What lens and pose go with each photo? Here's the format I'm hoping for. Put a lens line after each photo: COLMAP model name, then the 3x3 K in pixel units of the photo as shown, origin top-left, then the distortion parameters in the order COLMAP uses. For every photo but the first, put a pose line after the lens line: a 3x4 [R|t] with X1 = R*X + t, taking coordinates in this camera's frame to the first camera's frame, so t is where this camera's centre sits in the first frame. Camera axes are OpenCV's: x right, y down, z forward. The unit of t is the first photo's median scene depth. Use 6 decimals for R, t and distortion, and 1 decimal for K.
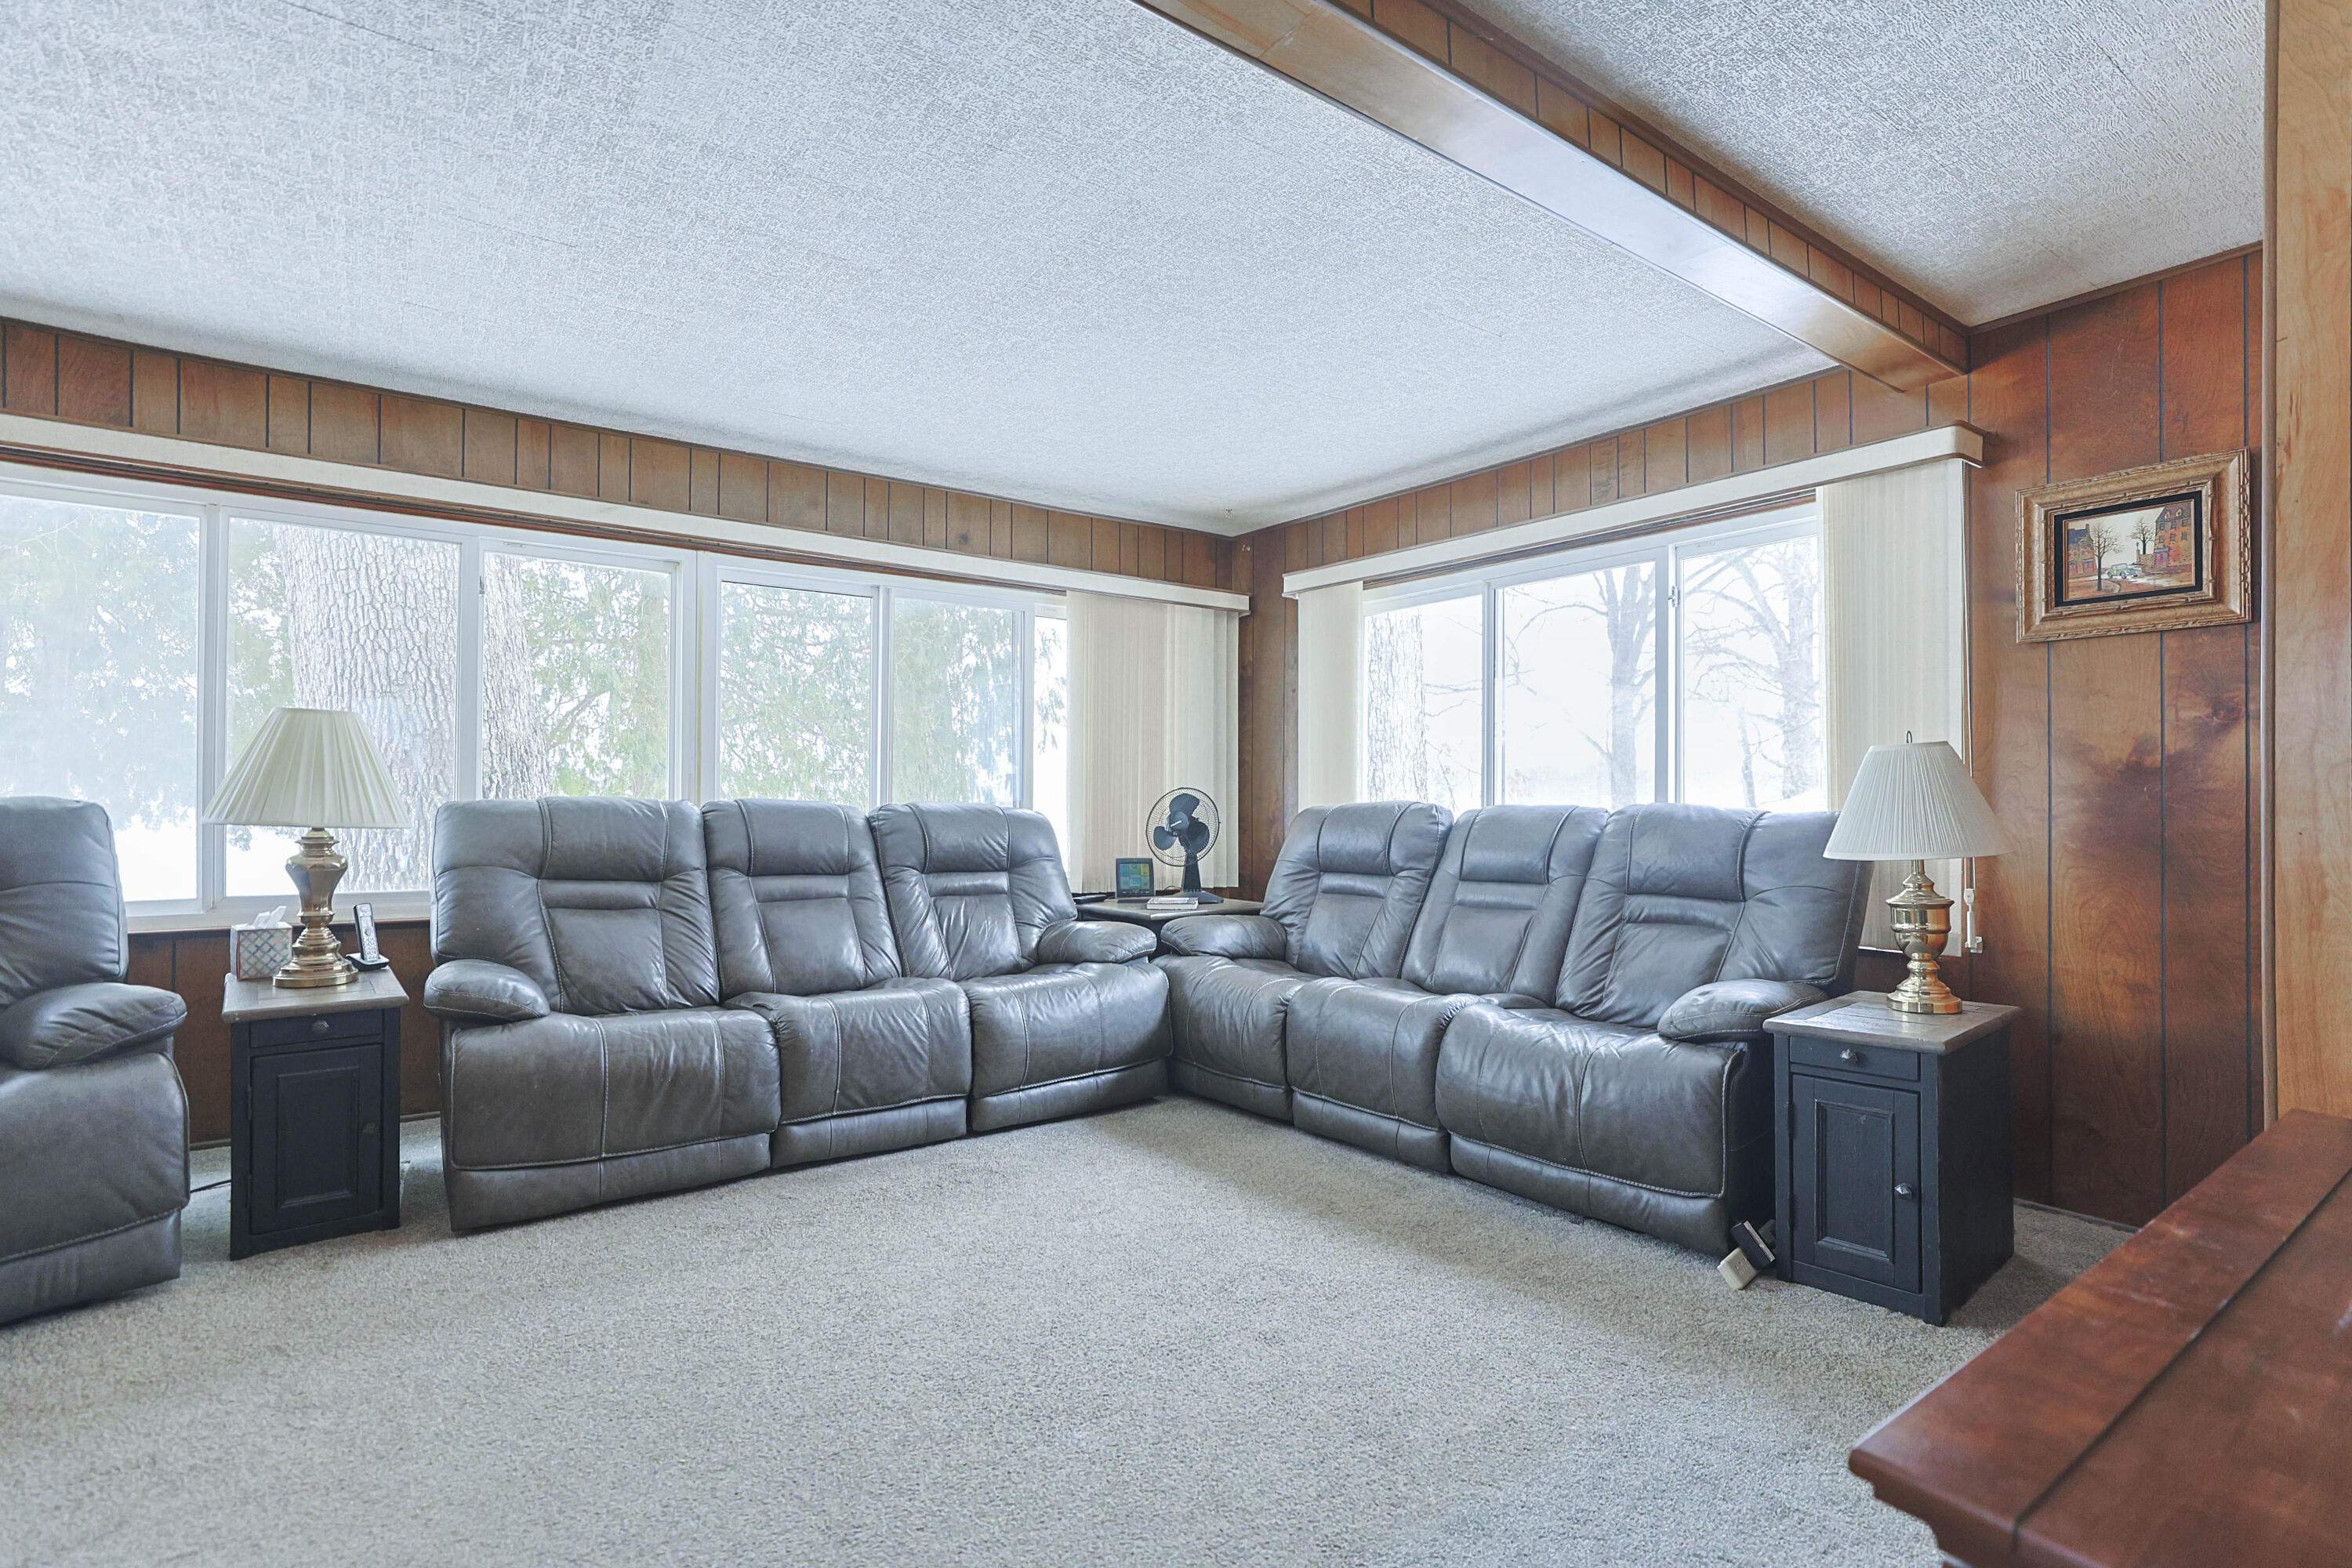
lens RADIAL K [[1125.0, 0, 1171.2], [0, 1125.0, 799.9], [0, 0, 1]] dist [-0.002680, -0.000105]
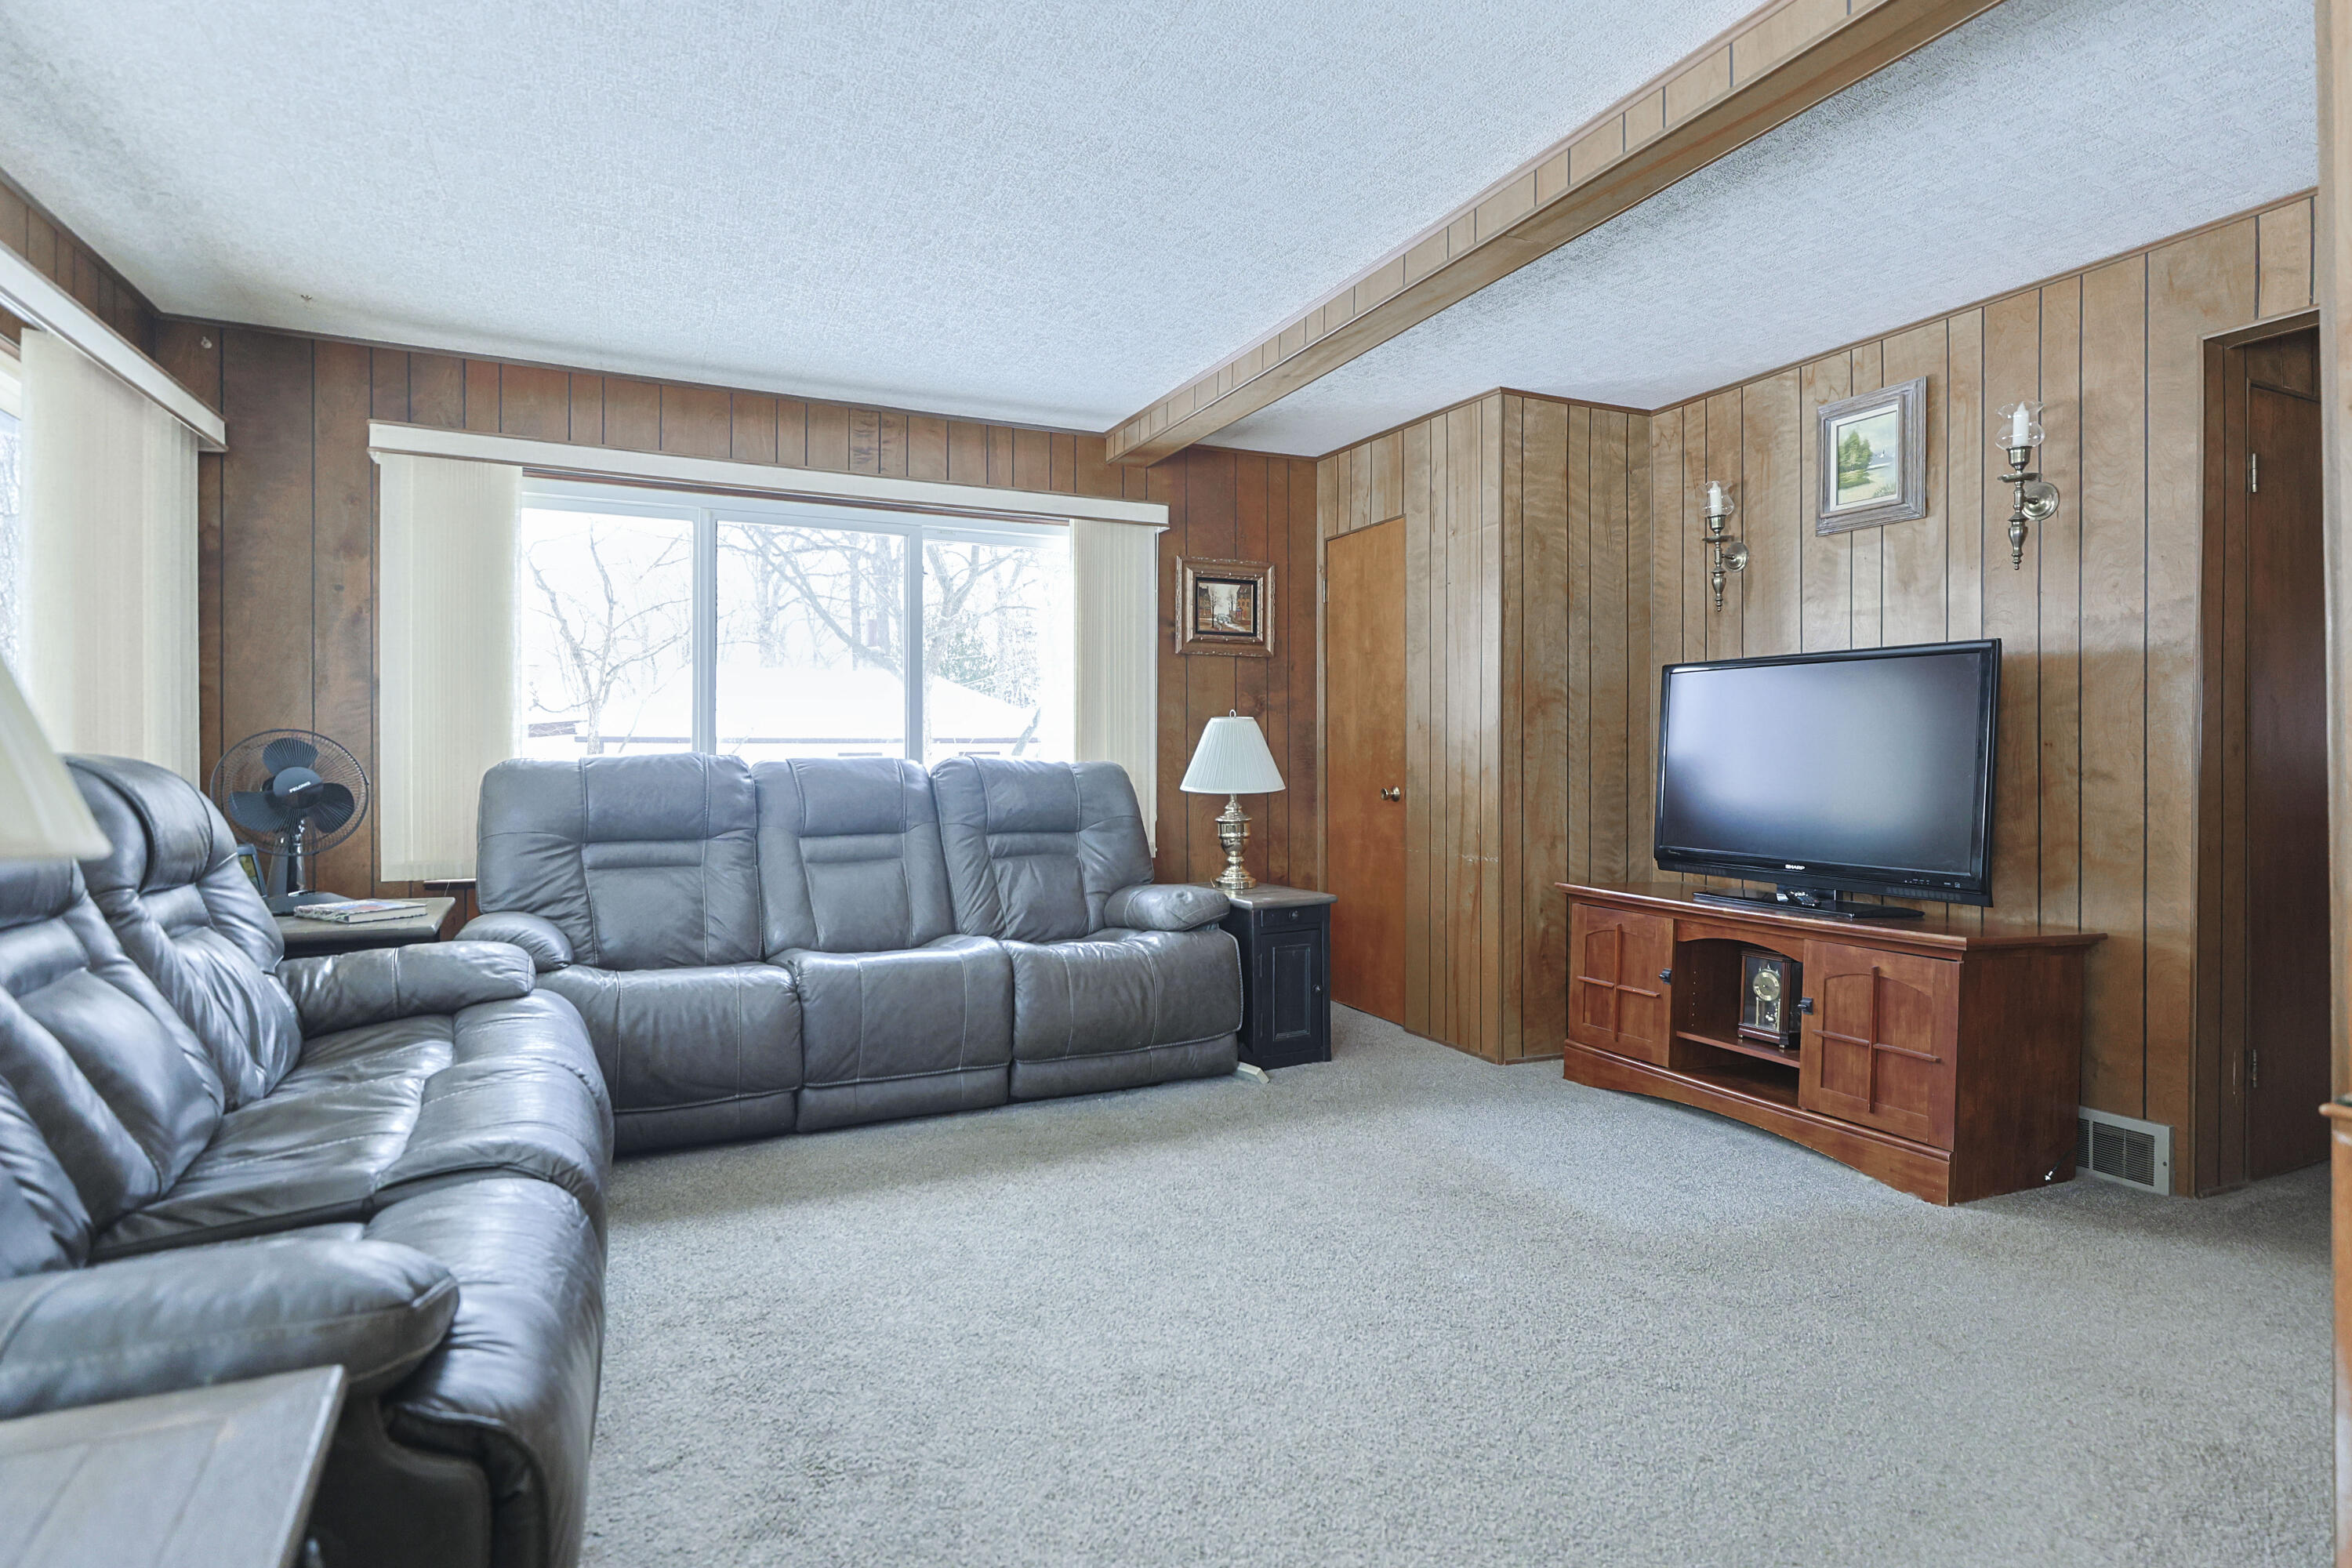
lens RADIAL K [[1205.2, 0, 1167.4], [0, 1205.2, 764.2], [0, 0, 1]] dist [-0.026136, -0.000155]
pose [[0.214989, -0.004288, 0.976607, -0.799095], [-0.003203, 0.999982, 0.005096, 0.005605], [-0.976611, -0.004224, 0.214971, 0.588924]]
